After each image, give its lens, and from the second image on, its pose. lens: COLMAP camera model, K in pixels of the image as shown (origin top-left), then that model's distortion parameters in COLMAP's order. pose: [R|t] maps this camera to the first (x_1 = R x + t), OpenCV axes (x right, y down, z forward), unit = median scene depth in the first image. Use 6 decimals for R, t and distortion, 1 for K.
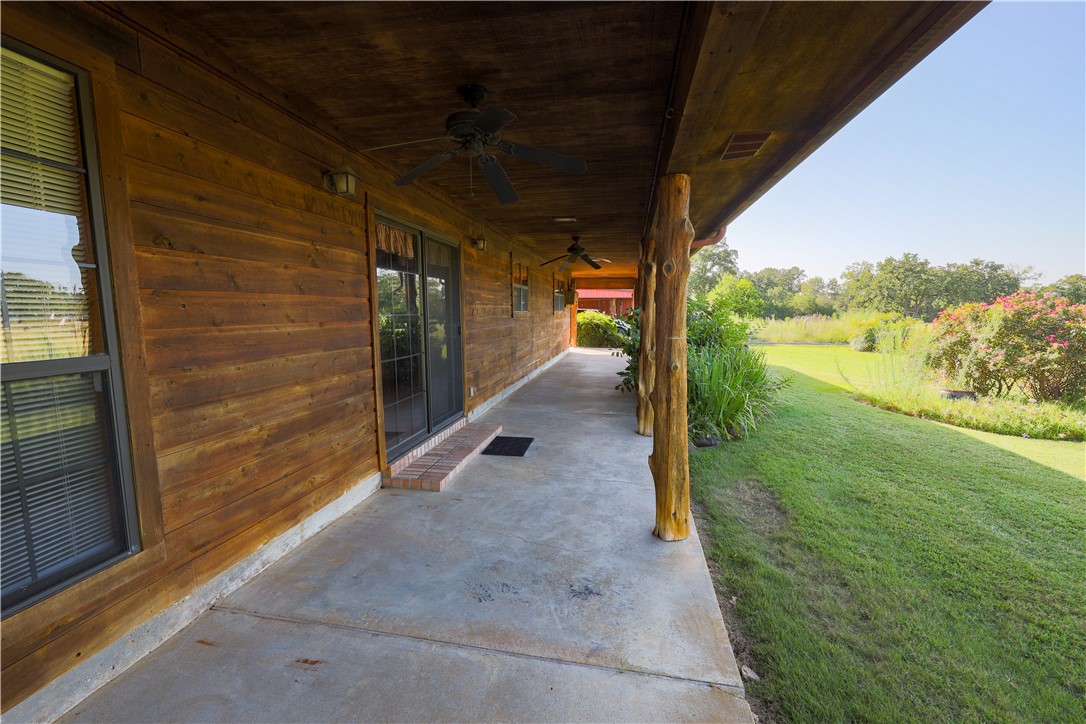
lens RADIAL K [[464.3, 0, 542.7], [0, 464.3, 364.9], [0, 0, 1]] dist [-0.007675, -0.000158]
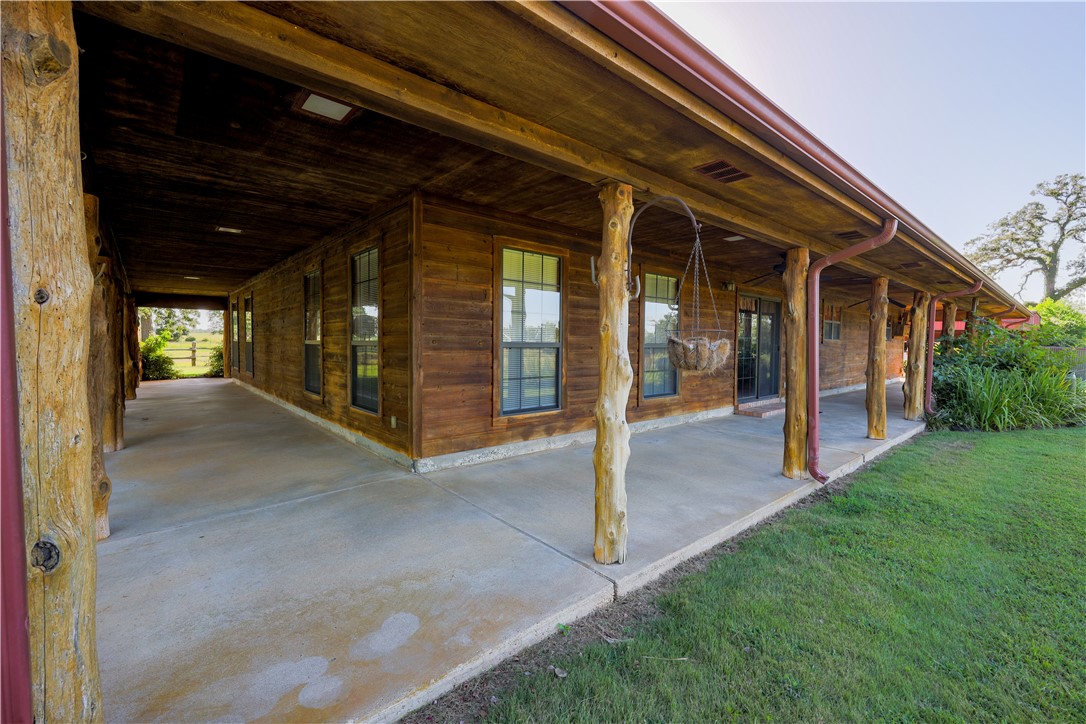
lens RADIAL K [[464.3, 0, 542.5], [0, 464.3, 361.5], [0, 0, 1]] dist [-0.007675, -0.000158]
pose [[0.782918, 0.038157, -0.620953, 0.343475], [-0.085882, 0.995190, -0.047128, 0.218828], [0.616168, 0.090226, 0.782429, -1.495028]]
